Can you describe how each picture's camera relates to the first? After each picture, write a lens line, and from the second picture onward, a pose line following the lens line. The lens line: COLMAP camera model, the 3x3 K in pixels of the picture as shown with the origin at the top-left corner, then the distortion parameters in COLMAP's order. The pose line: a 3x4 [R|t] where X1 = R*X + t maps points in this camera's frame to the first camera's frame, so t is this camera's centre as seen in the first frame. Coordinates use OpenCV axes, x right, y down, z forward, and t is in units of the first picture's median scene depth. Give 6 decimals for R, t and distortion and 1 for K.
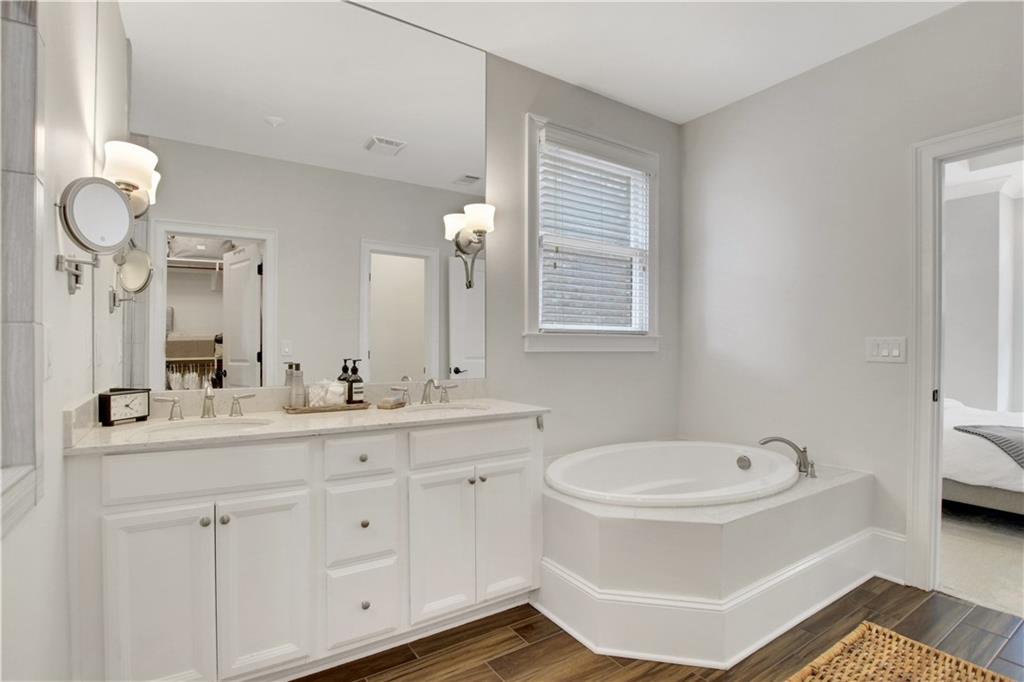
lens RADIAL K [[492.3, 0, 511.6], [0, 492.3, 346.1], [0, 0, 1]] dist [-0.034298, -0.000459]
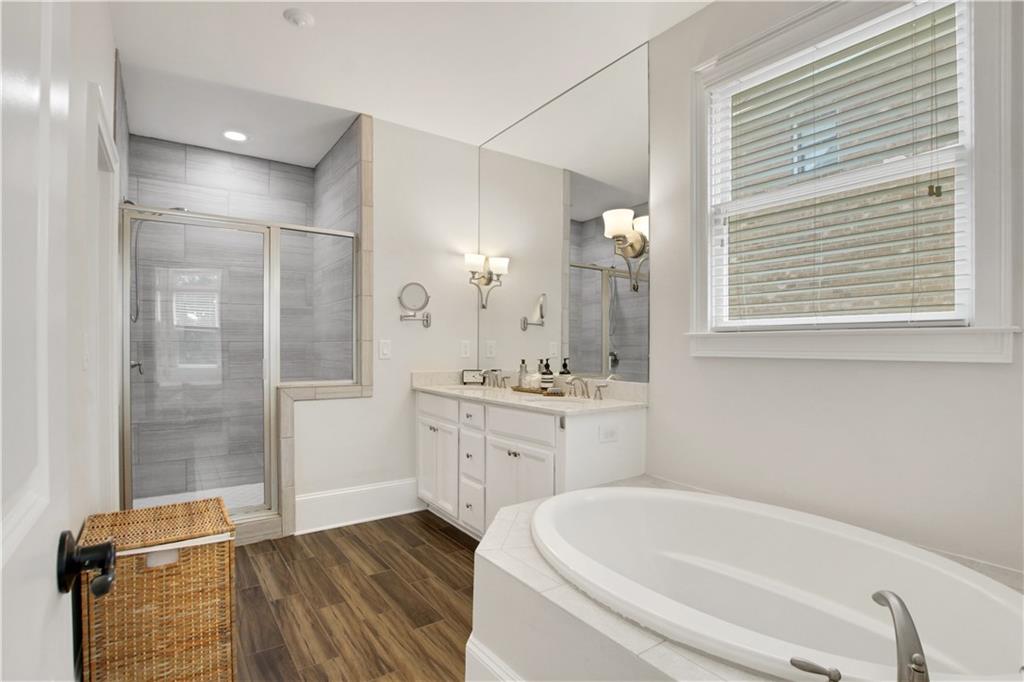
lens RADIAL K [[492.3, 0, 511.8], [0, 492.3, 344.0], [0, 0, 1]] dist [-0.034298, -0.000459]
pose [[0.049727, -0.006439, -0.998742, 1.098339], [-0.002440, 0.999975, -0.006569, -0.003541], [0.998760, 0.002763, 0.049710, 0.847479]]
